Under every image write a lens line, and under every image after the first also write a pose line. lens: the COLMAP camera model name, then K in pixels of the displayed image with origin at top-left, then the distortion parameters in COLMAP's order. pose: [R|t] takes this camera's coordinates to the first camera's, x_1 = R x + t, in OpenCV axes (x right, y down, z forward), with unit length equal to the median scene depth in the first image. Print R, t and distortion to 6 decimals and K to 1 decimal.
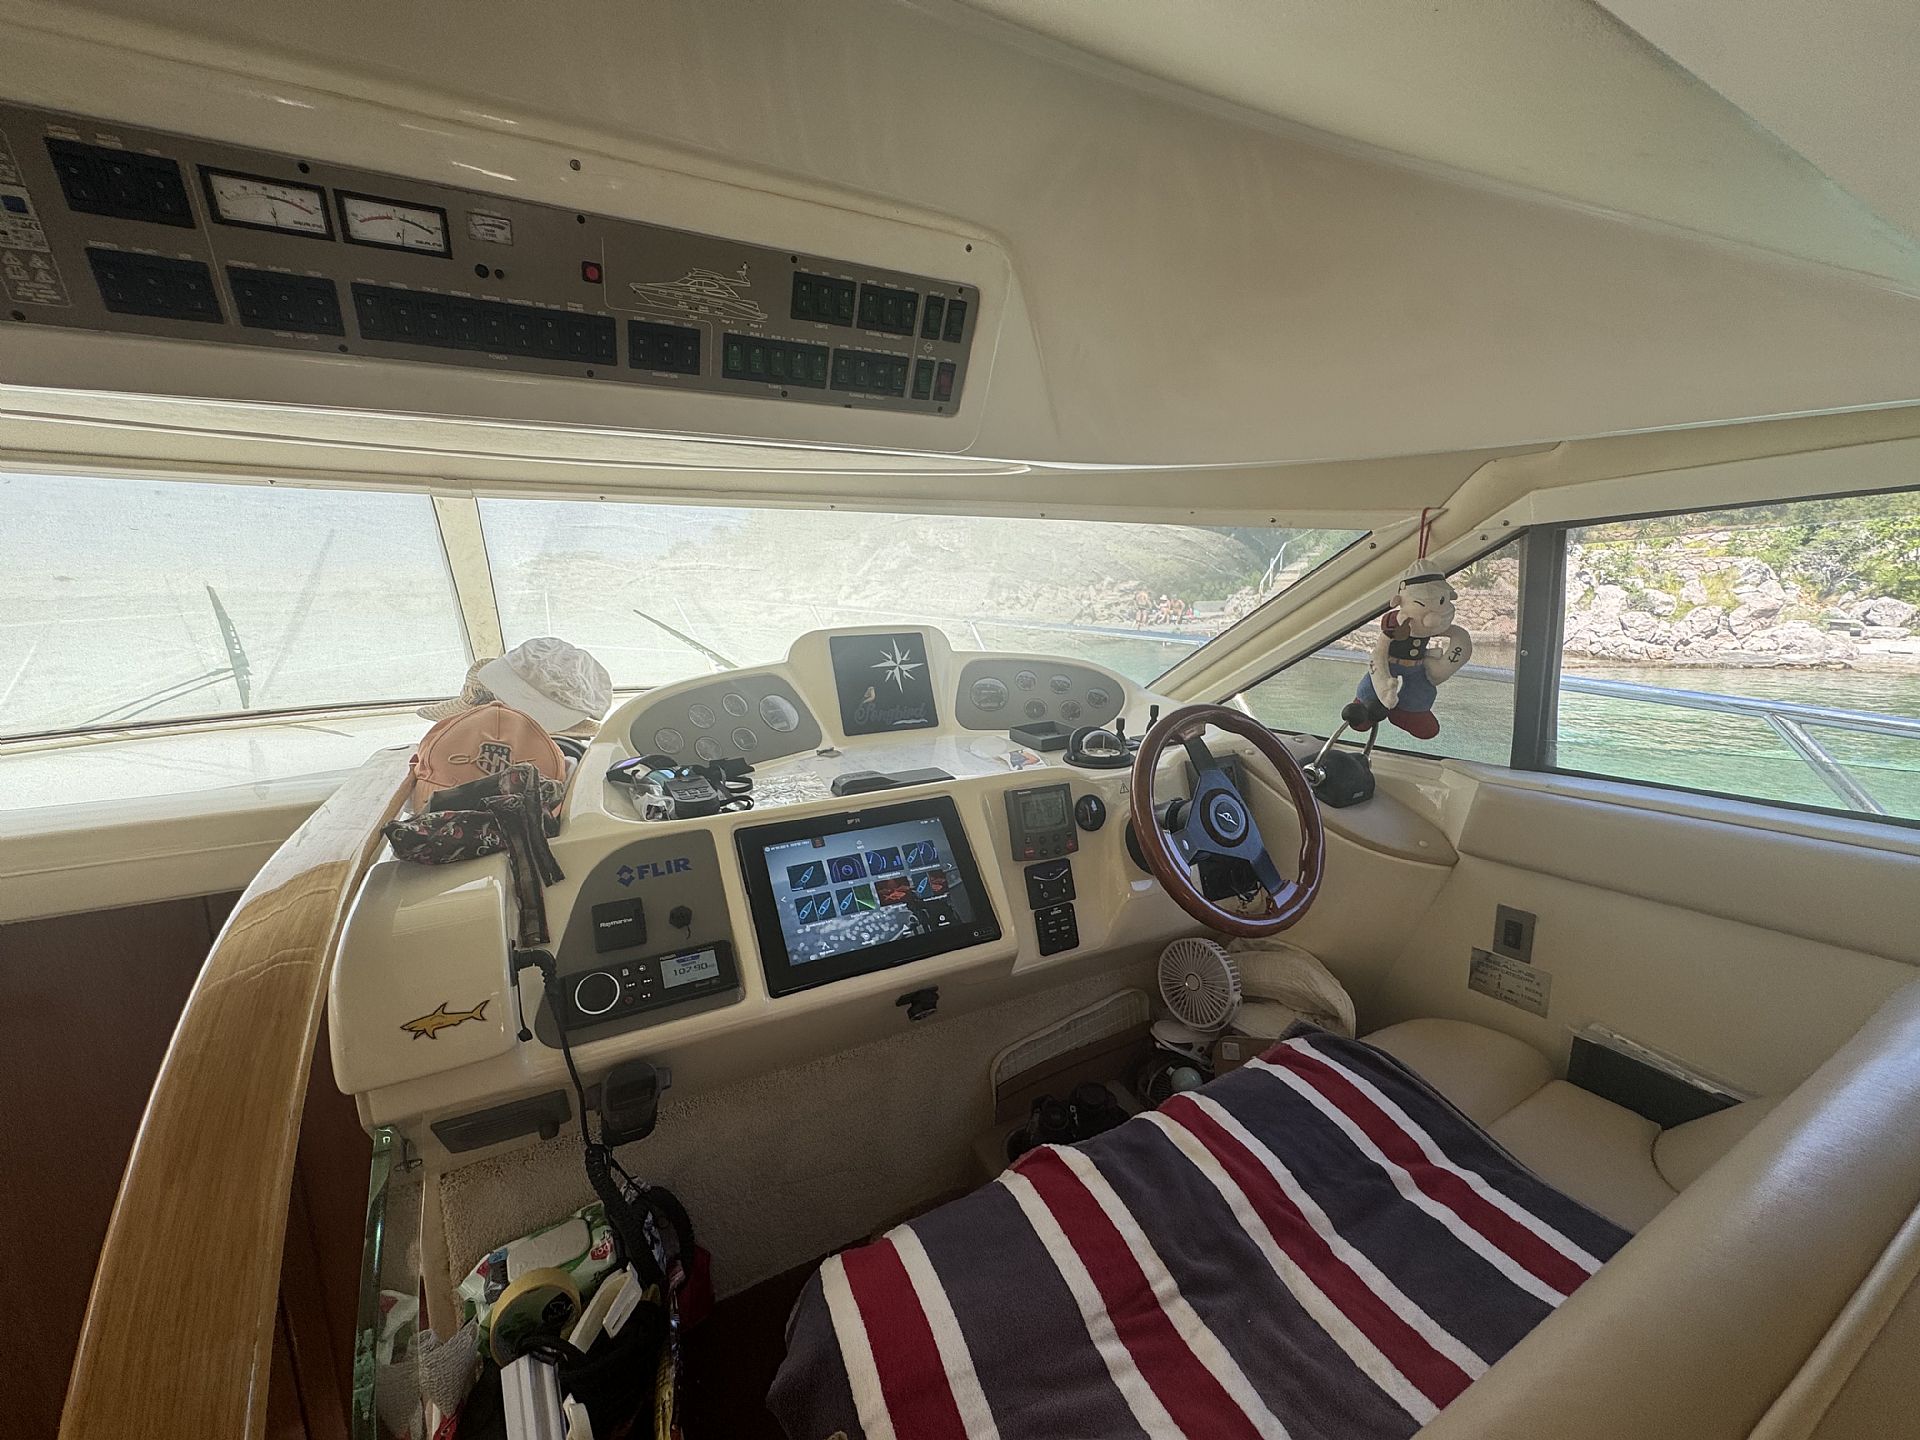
lens RADIAL K [[773.5, 0, 959.1], [0, 773.5, 720.1], [0, 0, 1]] dist [-0.002455, 0.000094]
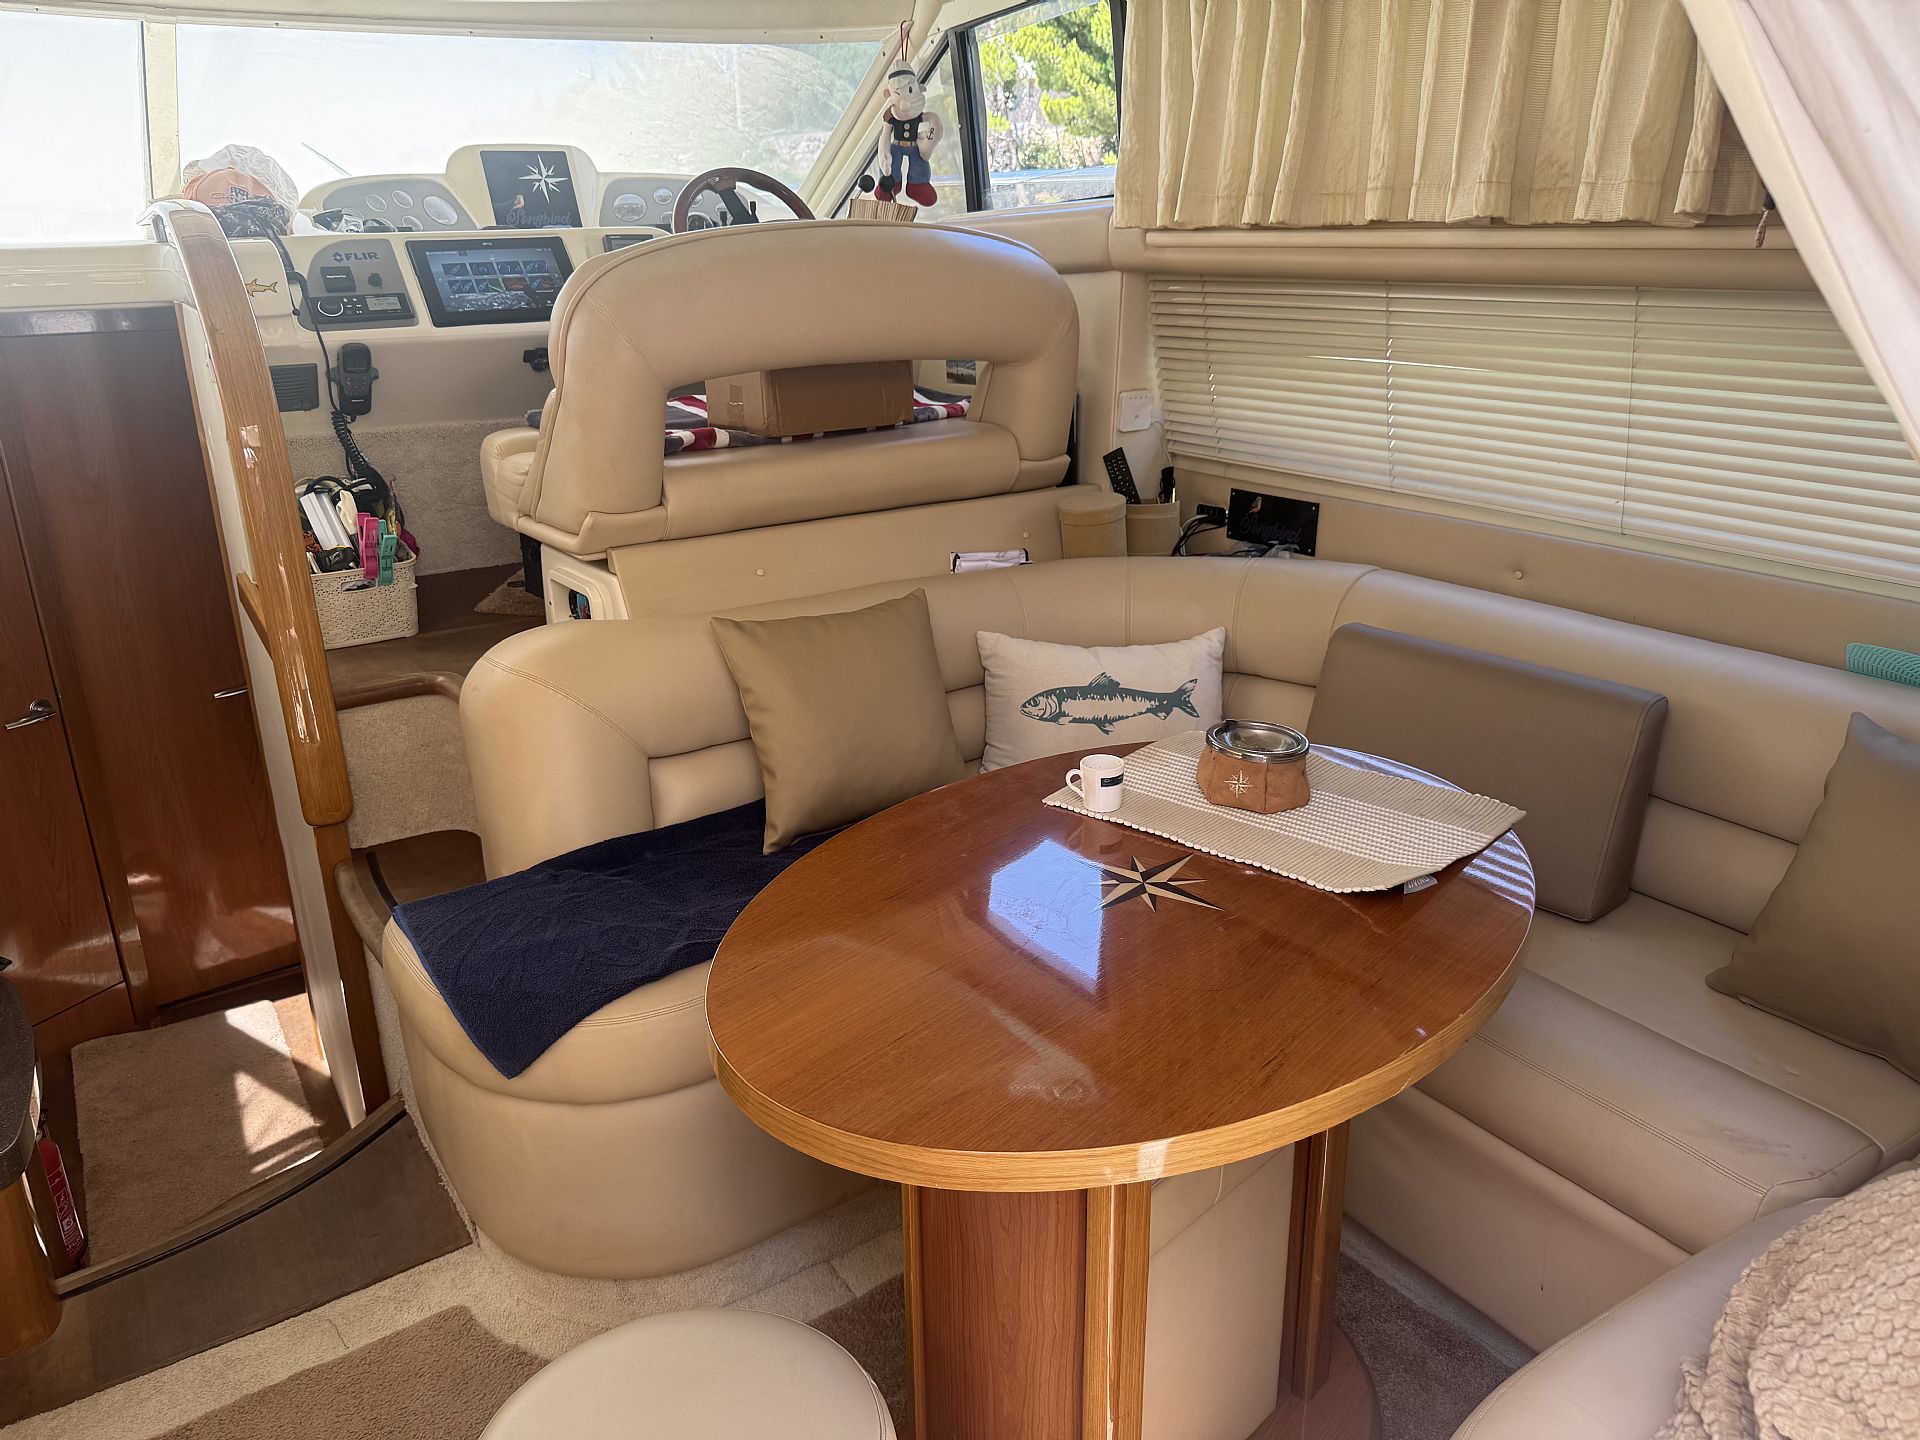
lens RADIAL K [[1371.1, 0, 951.9], [0, 1371.1, 728.6], [0, 0, 1]] dist [0.003439, -0.006962]
pose [[0.996887, -0.045418, 0.064454, 0.574916], [0.035349, 0.988122, 0.149551, 0.729073], [-0.070481, -0.146807, 0.986651, -1.914849]]
